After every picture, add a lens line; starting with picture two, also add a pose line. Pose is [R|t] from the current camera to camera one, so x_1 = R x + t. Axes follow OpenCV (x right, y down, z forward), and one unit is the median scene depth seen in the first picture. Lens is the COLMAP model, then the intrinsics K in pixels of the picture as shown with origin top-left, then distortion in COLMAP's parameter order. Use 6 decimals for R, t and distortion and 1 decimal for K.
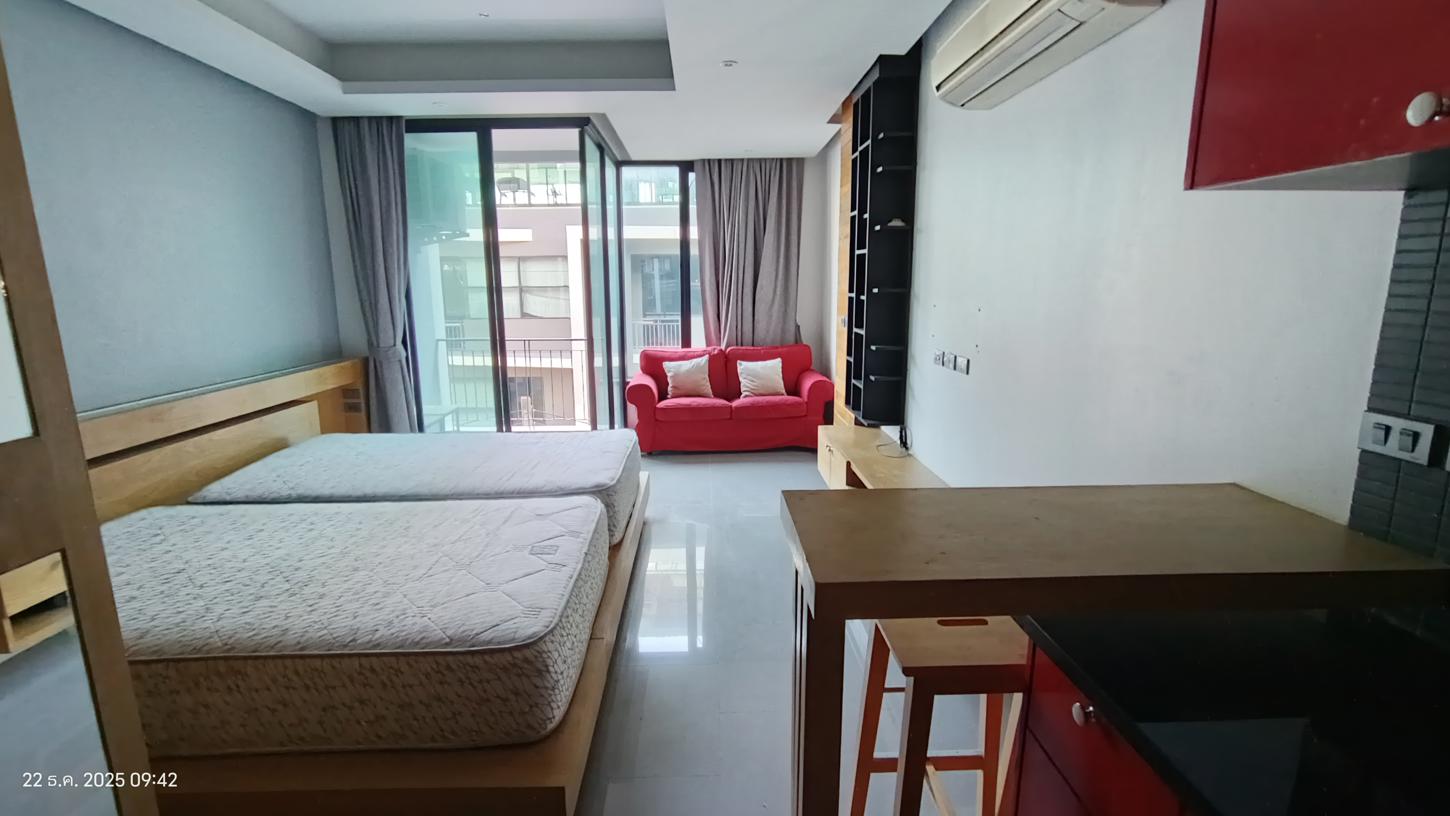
lens RADIAL K [[663.0, 0, 723.3], [0, 663.0, 409.4], [0, 0, 1]] dist [-0.017643, 0.006349]
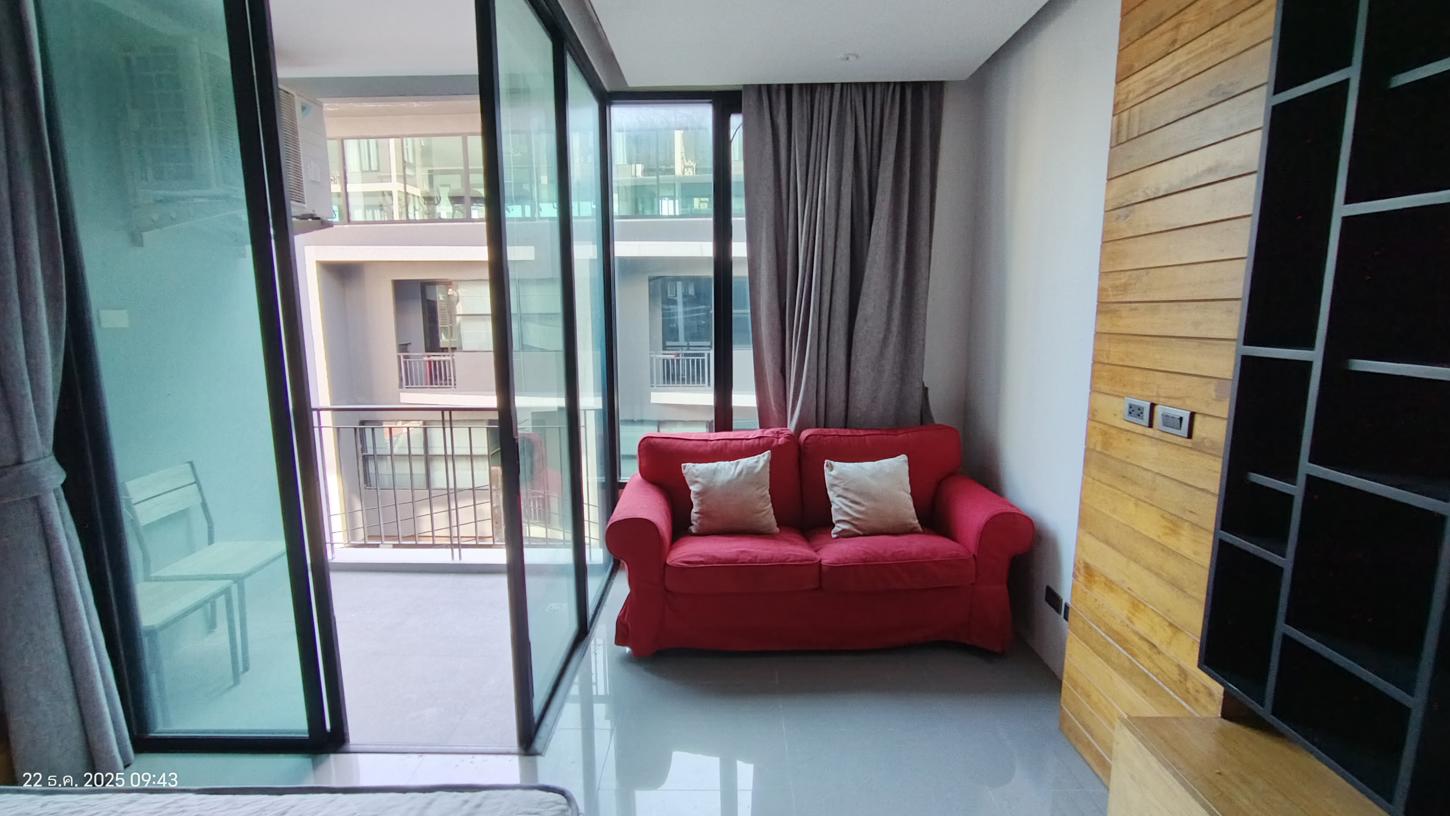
lens RADIAL K [[663.0, 0, 725.6], [0, 663.0, 411.8], [0, 0, 1]] dist [-0.017643, 0.006349]
pose [[0.999453, 0.006240, -0.032491, -0.039274], [-0.007371, 0.999367, -0.034813, -0.092268], [0.032253, 0.035034, 0.998866, 0.475907]]
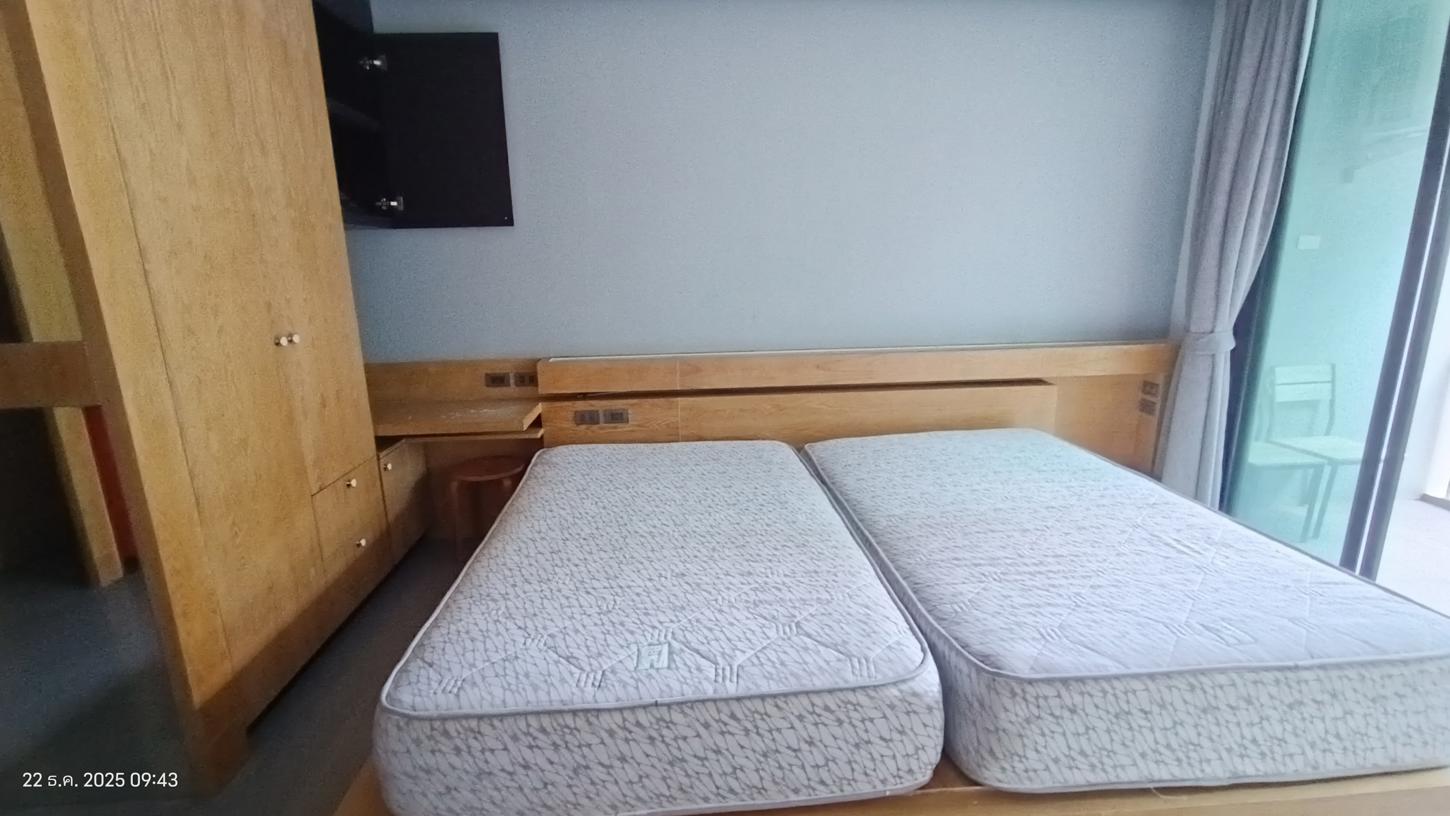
lens RADIAL K [[663.0, 0, 715.9], [0, 663.0, 414.2], [0, 0, 1]] dist [-0.017643, 0.006349]
pose [[0.035262, 0.240450, -0.970021, 0.117778], [-0.167797, 0.958270, 0.231437, -0.068188], [0.985191, 0.154606, 0.074137, 0.365390]]
